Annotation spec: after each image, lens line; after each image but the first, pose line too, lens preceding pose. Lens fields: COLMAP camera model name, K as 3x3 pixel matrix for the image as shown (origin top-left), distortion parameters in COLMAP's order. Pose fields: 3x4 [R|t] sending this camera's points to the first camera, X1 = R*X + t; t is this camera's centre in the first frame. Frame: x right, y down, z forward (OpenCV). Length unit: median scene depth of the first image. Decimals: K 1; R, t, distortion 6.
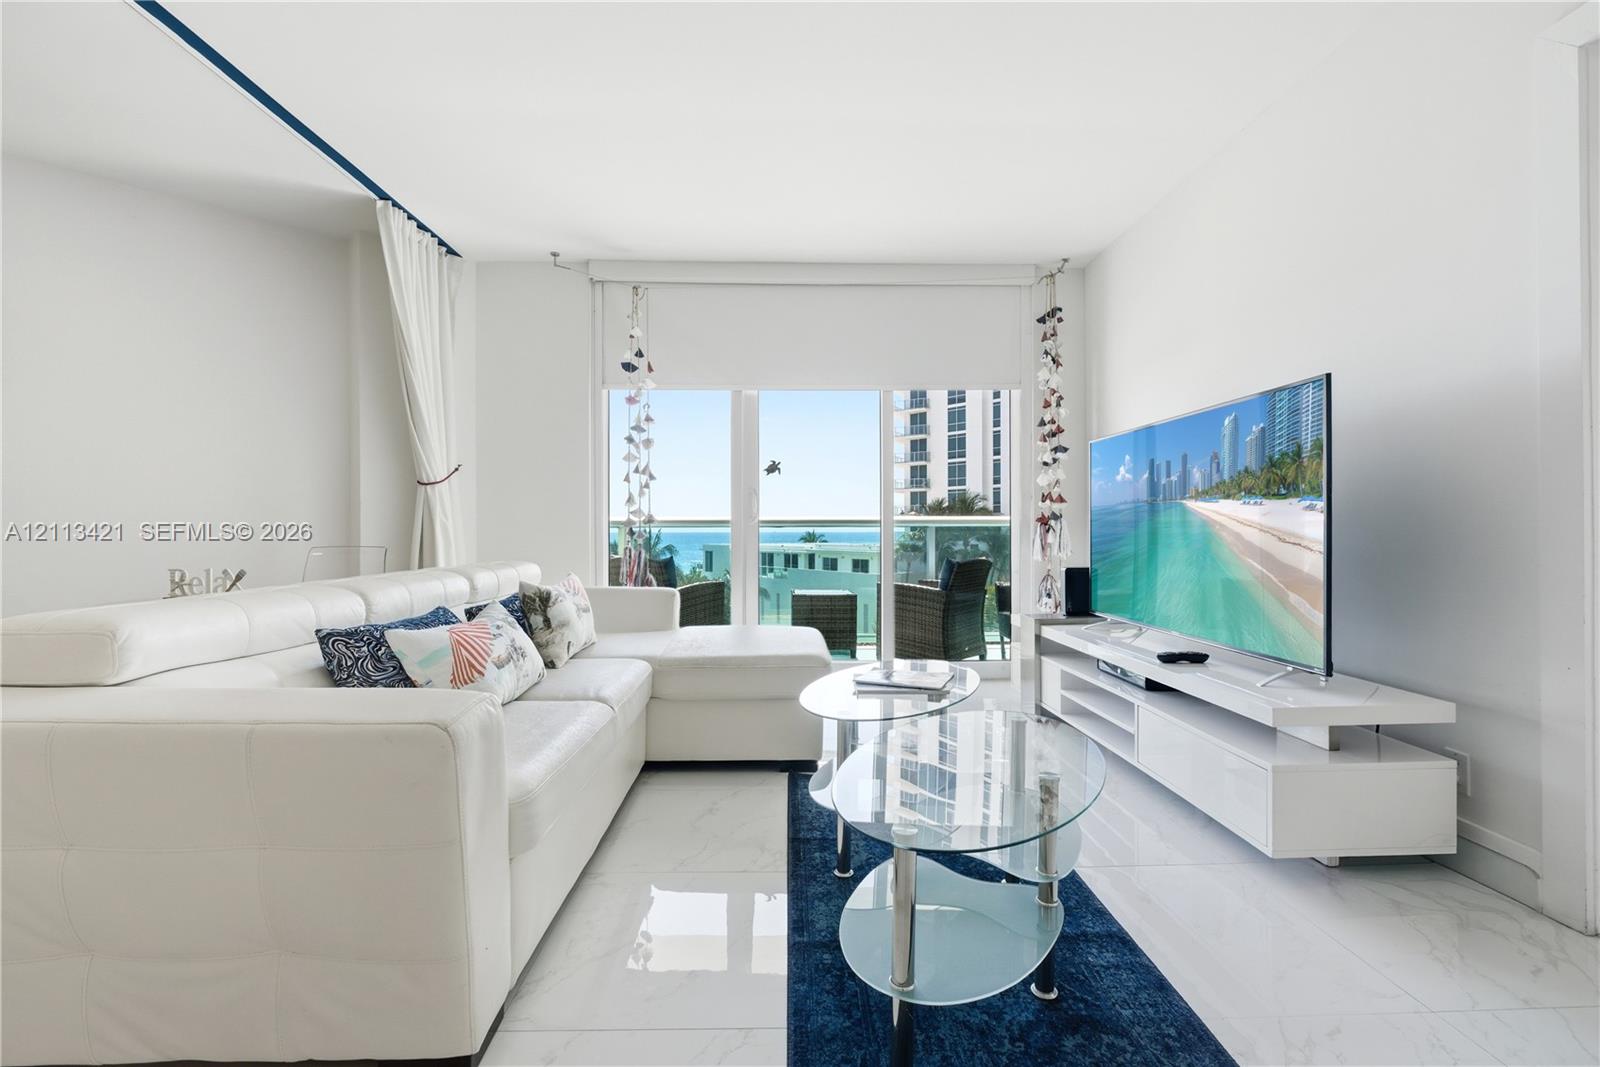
lens RADIAL K [[670.7, 0, 801.2], [0, 670.7, 523.7], [0, 0, 1]] dist [0.001280, 0.000401]
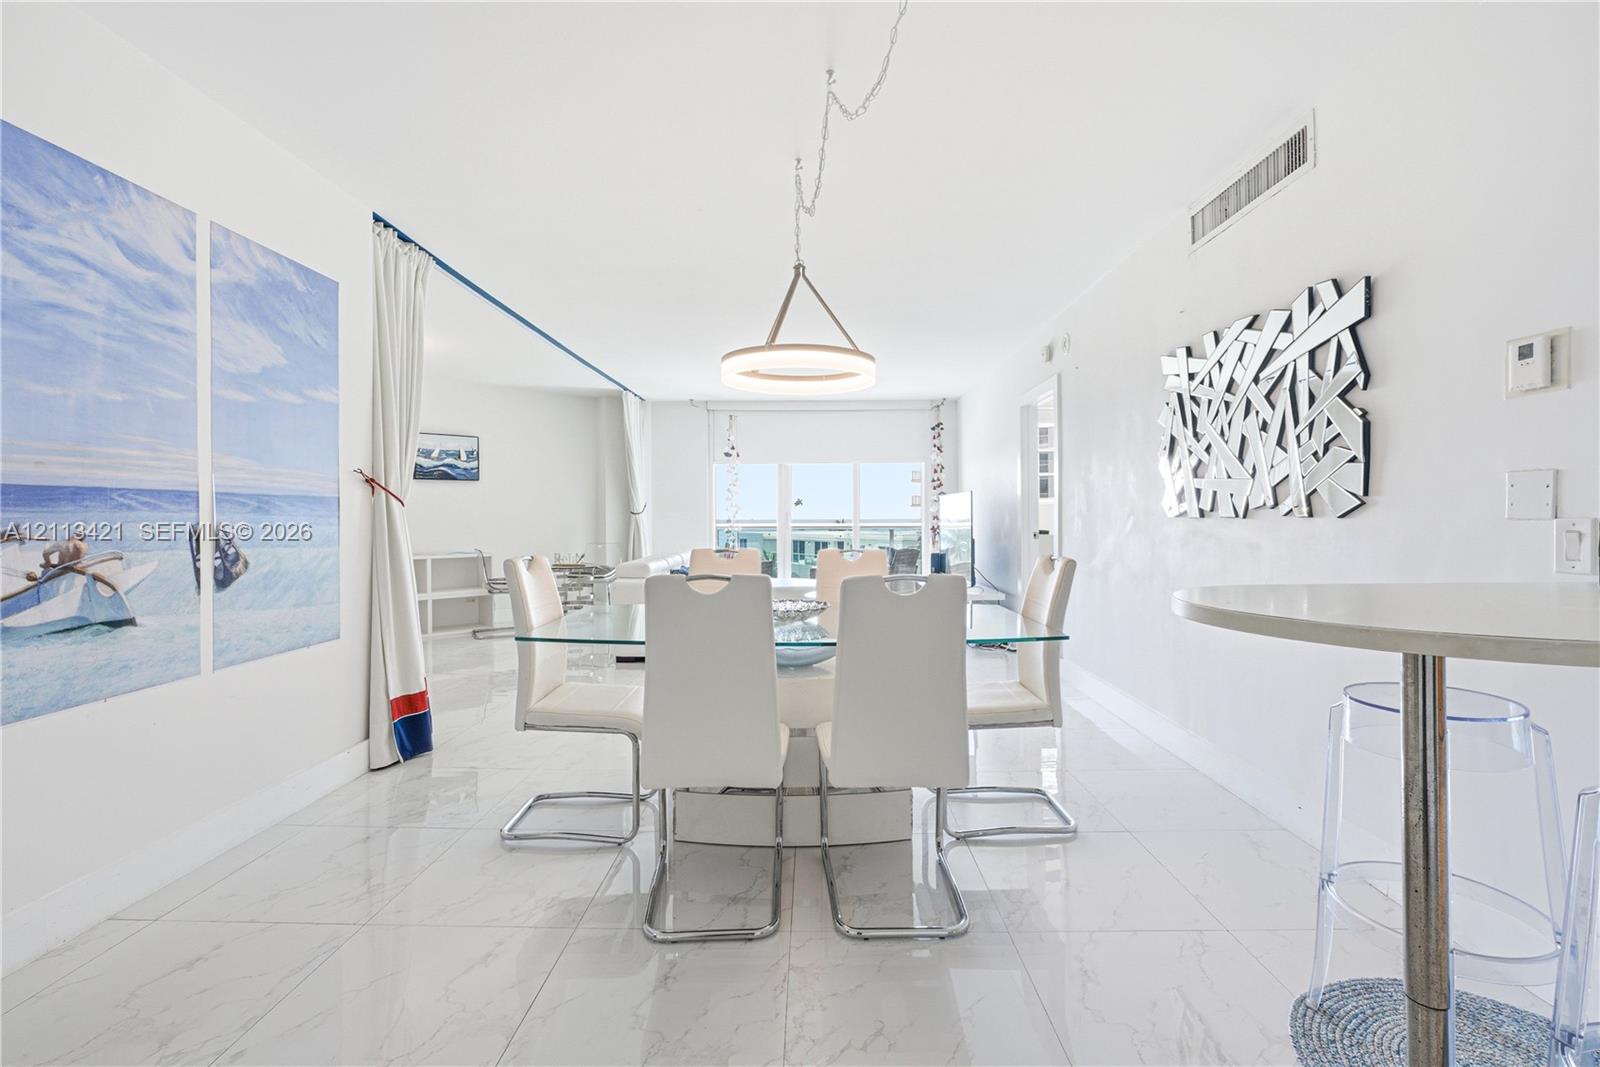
lens RADIAL K [[697.3, 0, 804.8], [0, 697.3, 525.3], [0, 0, 1]] dist [-0.002243, 0.000076]
pose [[0.999104, -0.001489, -0.042294, 0.066138], [0.002470, 0.999729, 0.023156, -0.066336], [0.042248, -0.023240, 0.998837, -1.099841]]
